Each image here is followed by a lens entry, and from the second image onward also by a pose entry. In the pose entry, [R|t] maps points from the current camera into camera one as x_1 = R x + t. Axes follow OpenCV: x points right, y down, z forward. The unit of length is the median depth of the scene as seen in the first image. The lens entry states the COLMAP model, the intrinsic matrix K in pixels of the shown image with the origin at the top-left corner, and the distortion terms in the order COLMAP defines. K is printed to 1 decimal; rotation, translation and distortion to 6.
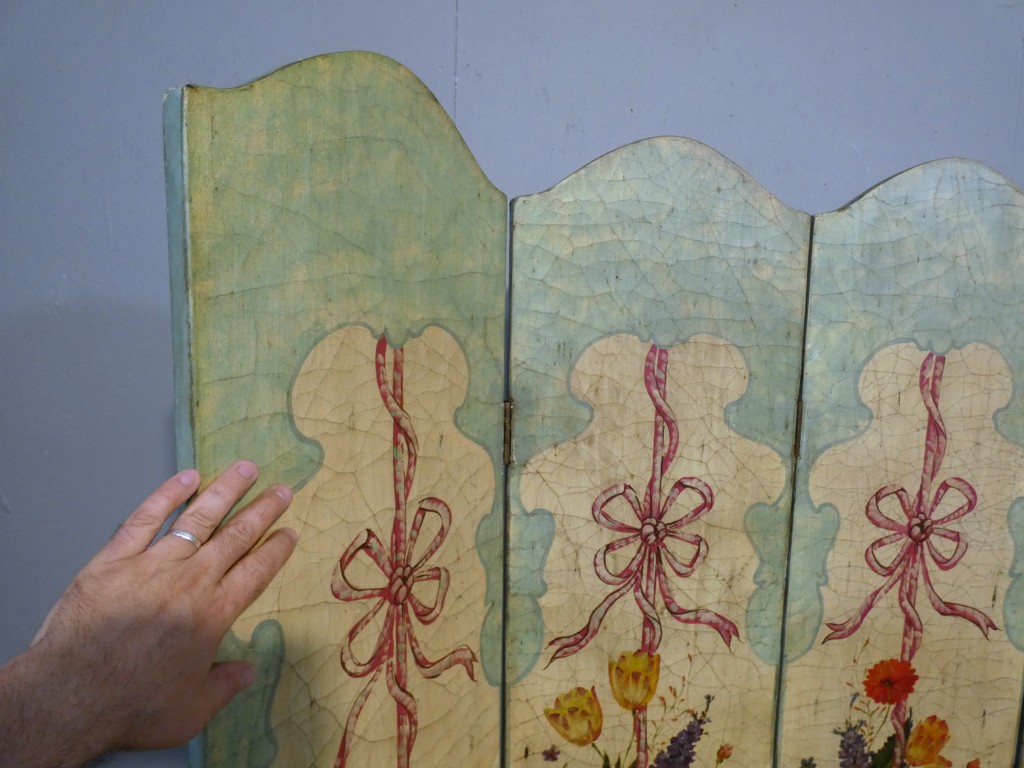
lens RADIAL K [[607.9, 0, 515.9], [0, 607.9, 381.7], [0, 0, 1]] dist [0.002932, -0.010532]
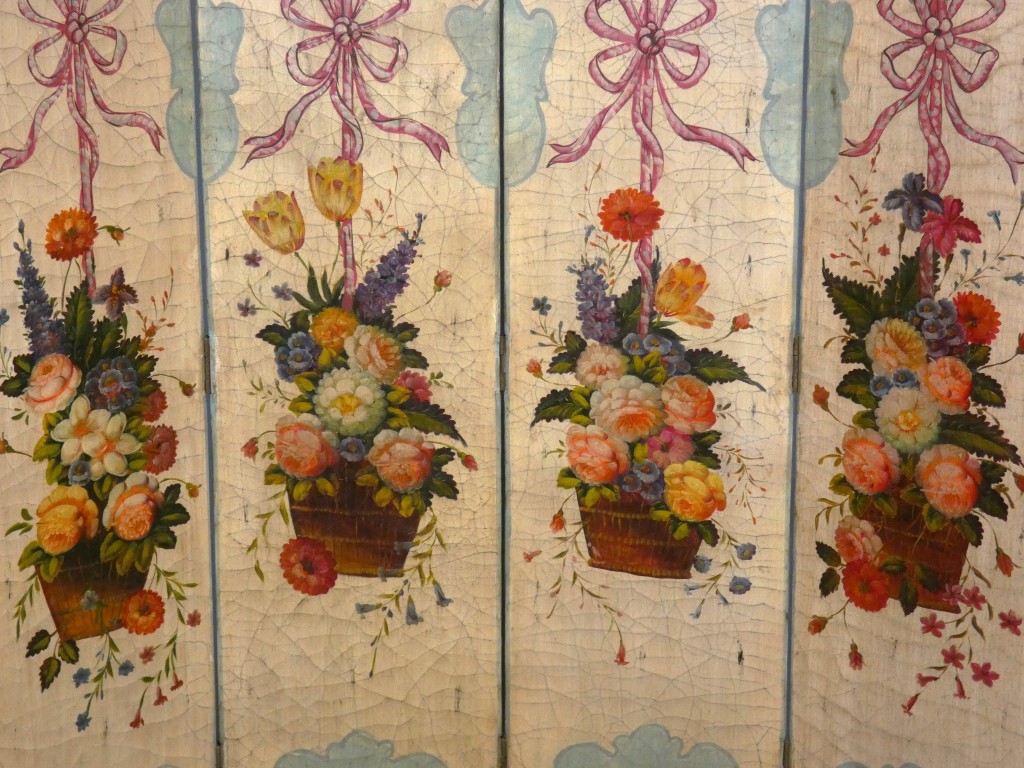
lens RADIAL K [[2359.1, 0, 517.5], [0, 2359.1, 385.5], [0, 0, 1]] dist [0.394231, -2.631549]
pose [[0.988485, 0.012705, -0.150782, 1.045417], [0.003211, 0.994483, 0.104849, 0.395682], [0.151283, -0.104126, 0.982991, -2.710068]]
